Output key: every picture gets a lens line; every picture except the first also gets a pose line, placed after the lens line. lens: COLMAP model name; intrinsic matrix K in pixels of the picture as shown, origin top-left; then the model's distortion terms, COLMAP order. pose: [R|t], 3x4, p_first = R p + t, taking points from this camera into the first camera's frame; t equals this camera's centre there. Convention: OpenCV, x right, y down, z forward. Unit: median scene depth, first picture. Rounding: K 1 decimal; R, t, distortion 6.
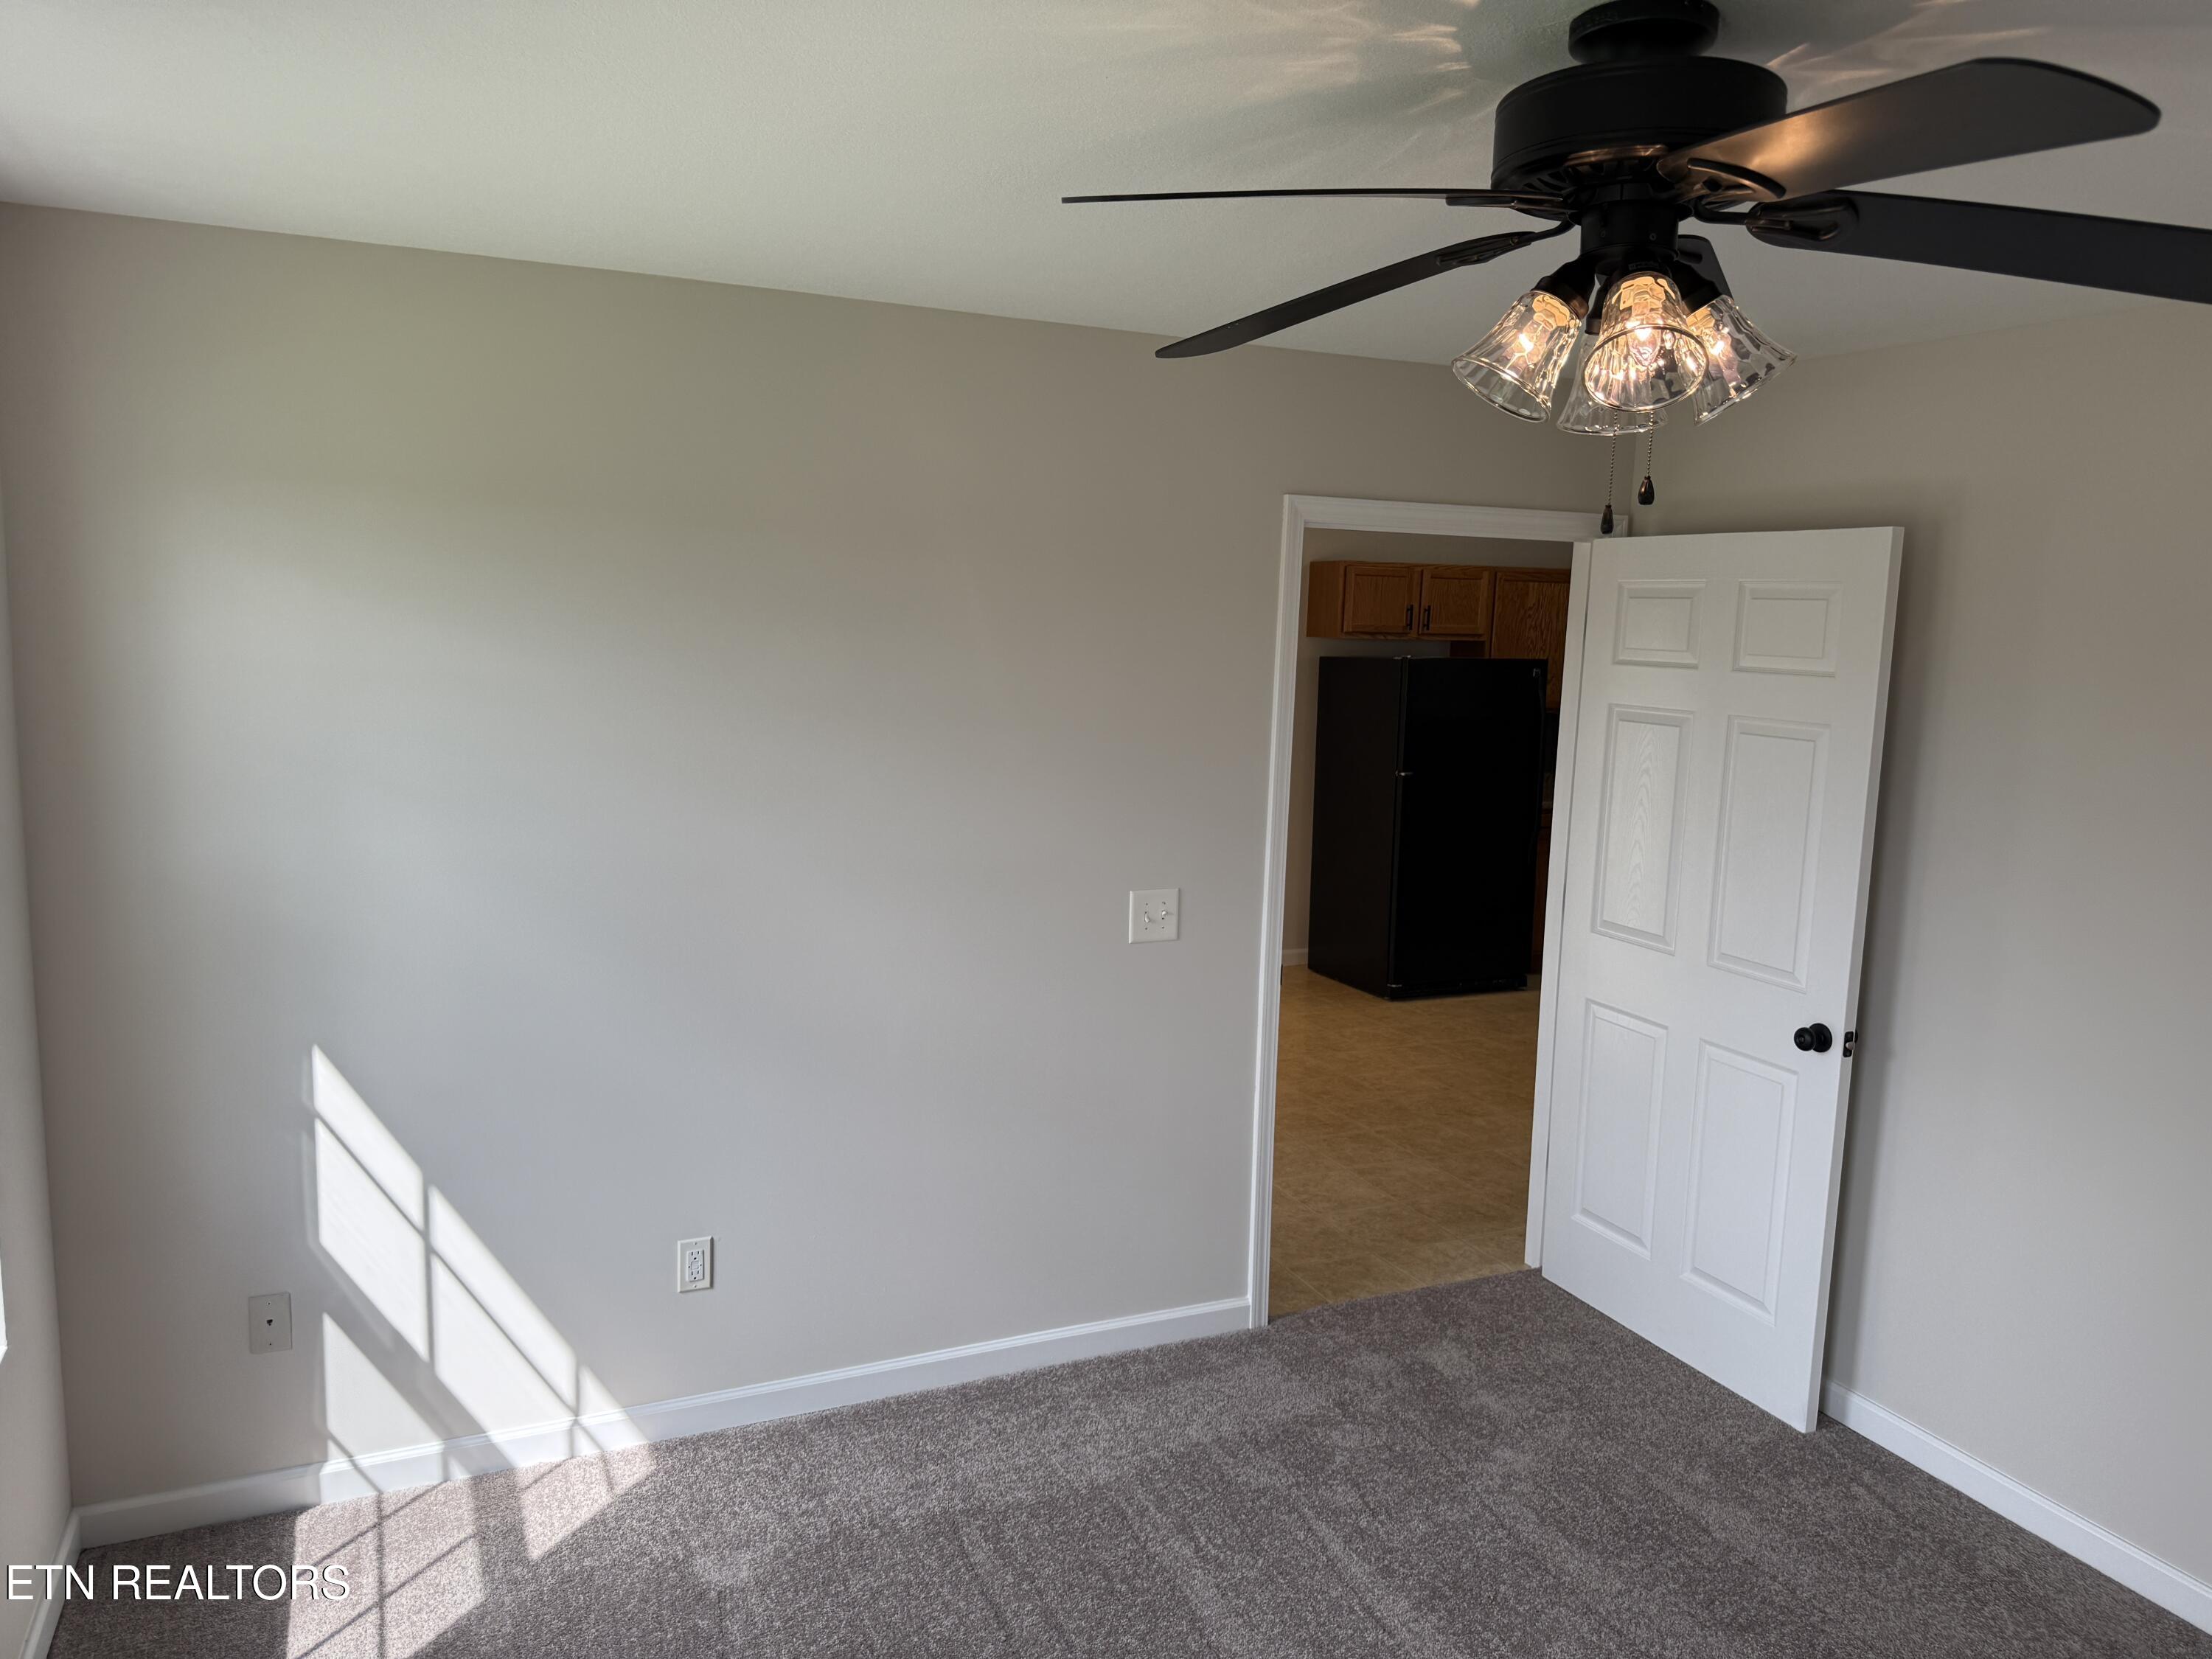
lens RADIAL K [[1569.3, 0, 1122.0], [0, 1569.3, 819.3], [0, 0, 1]] dist [0.049780, -0.075631]
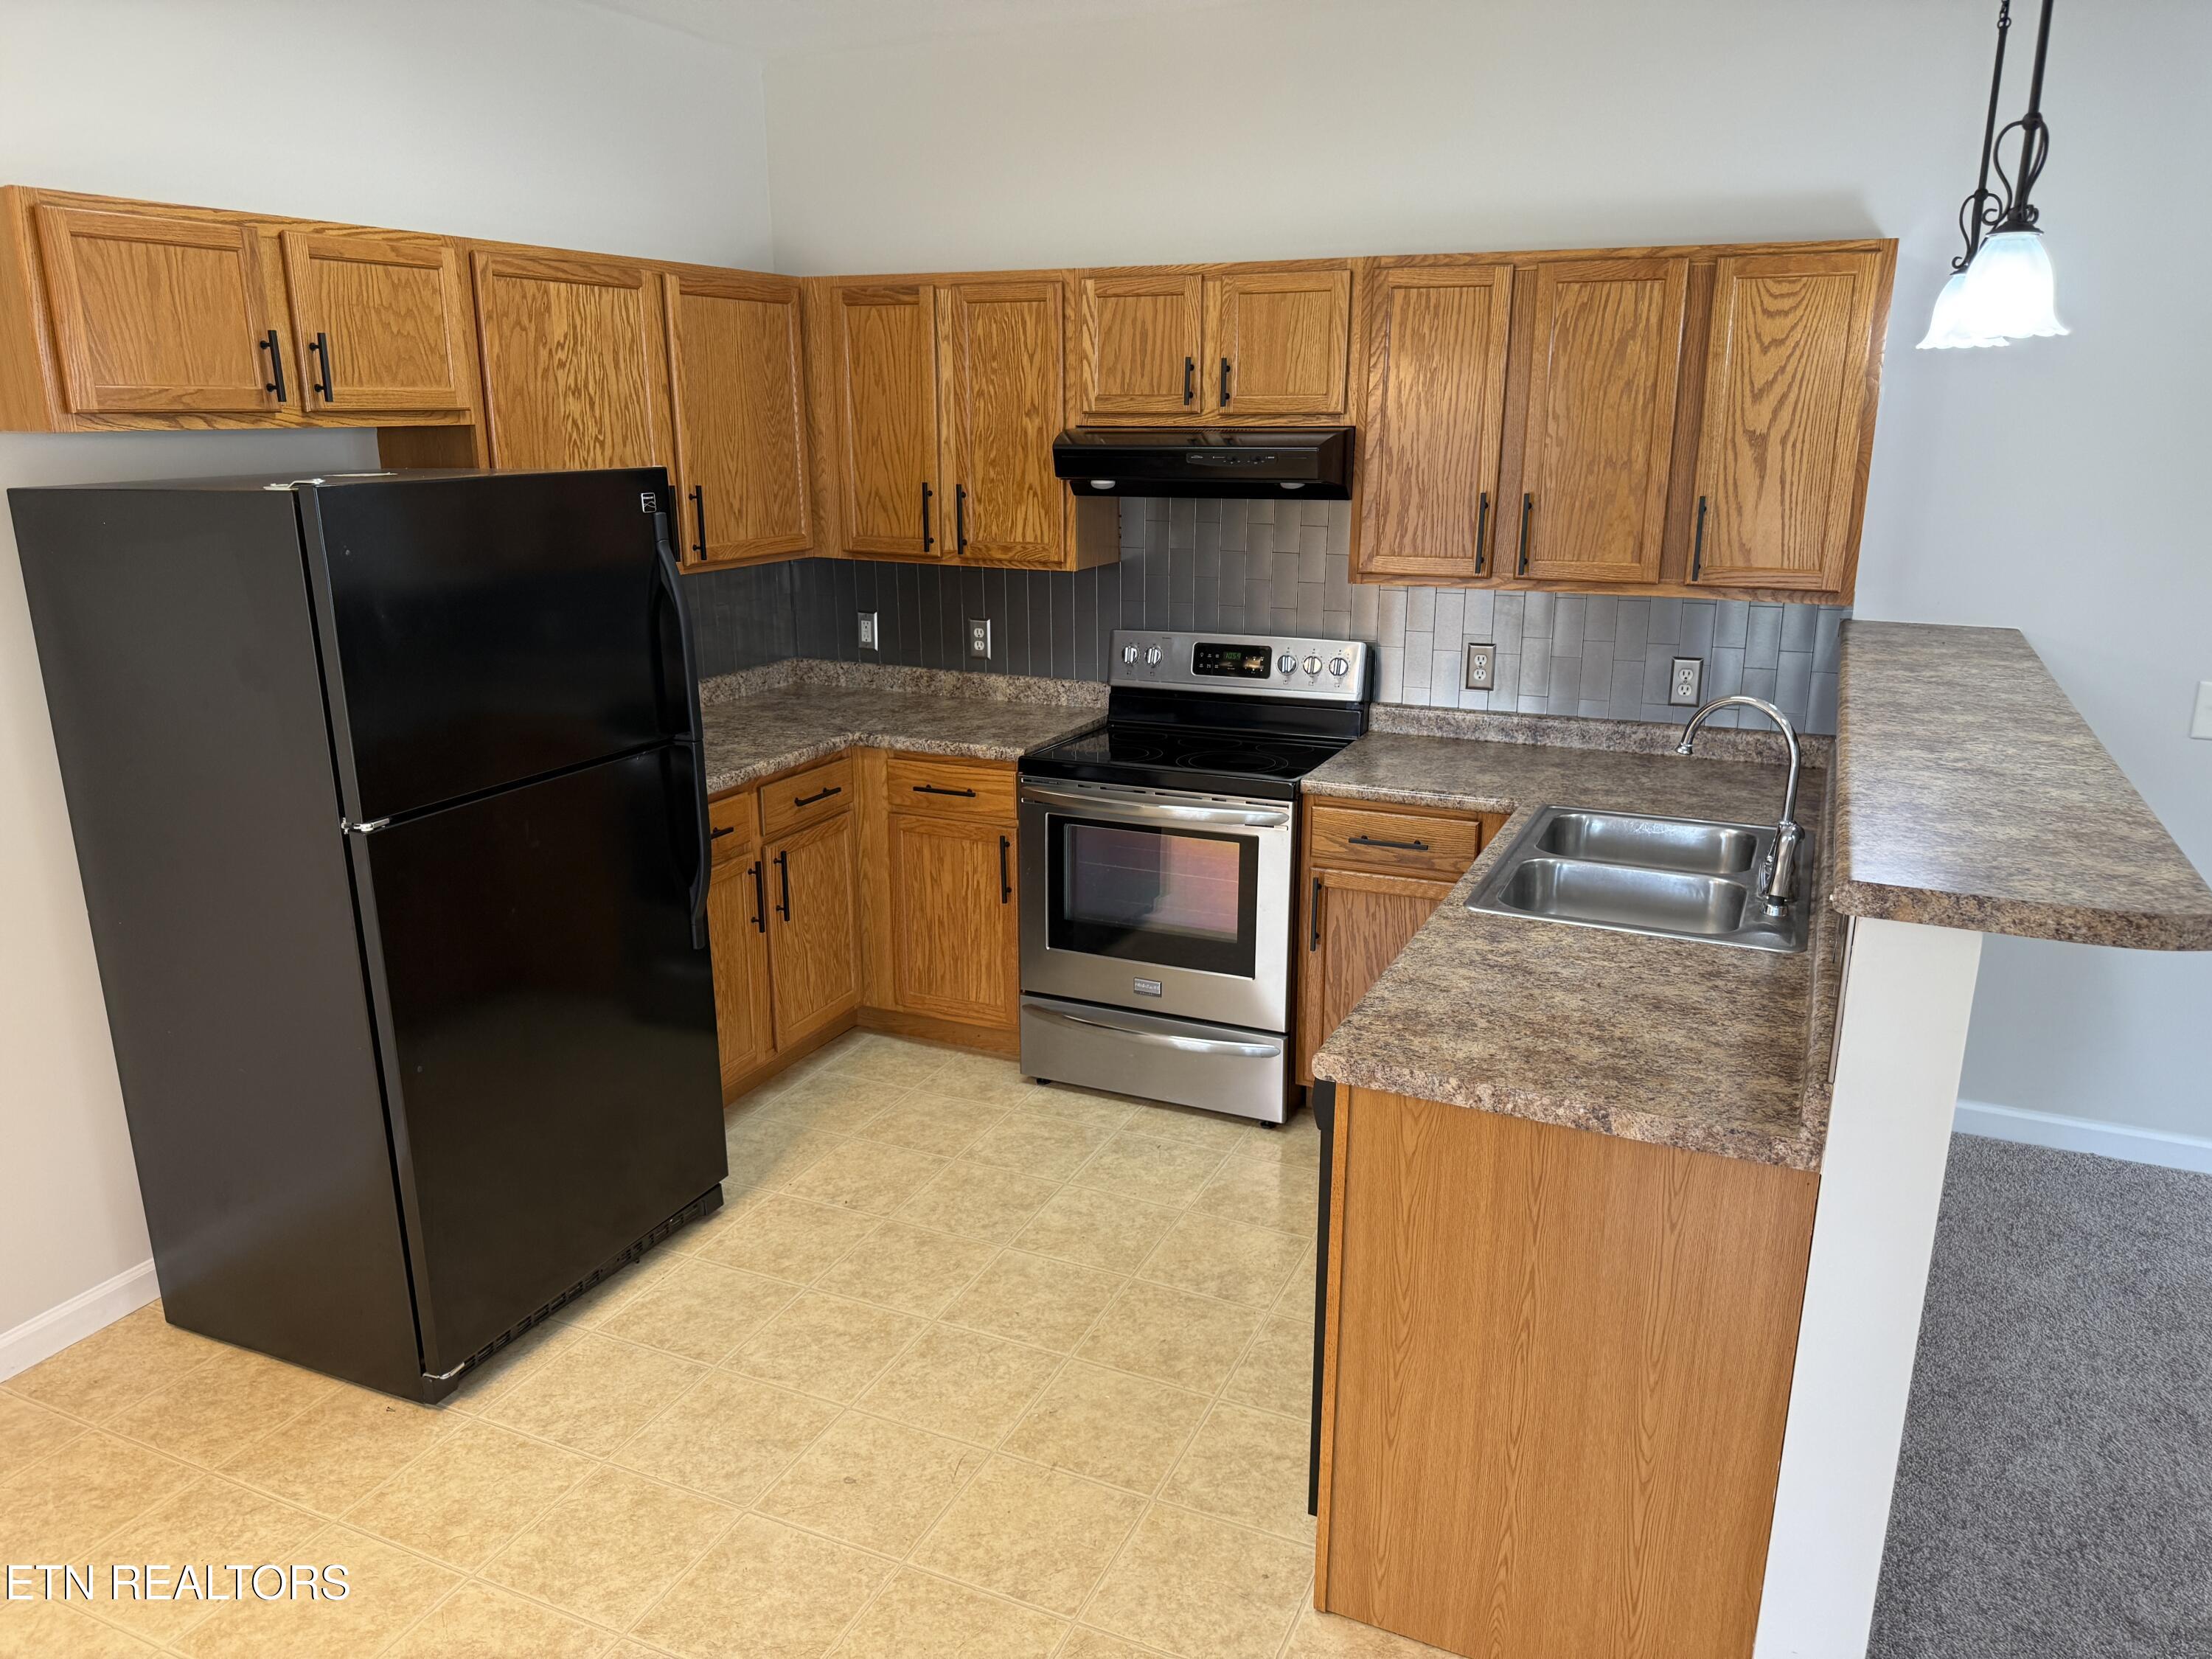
lens RADIAL K [[1569.3, 0, 1117.9], [0, 1569.3, 824.0], [0, 0, 1]] dist [0.049780, -0.075631]
pose [[0.759270, -0.199756, 0.619360, 0.083268], [0.116832, 0.978103, 0.172234, -0.064570], [-0.640203, -0.058411, 0.765982, 0.584395]]
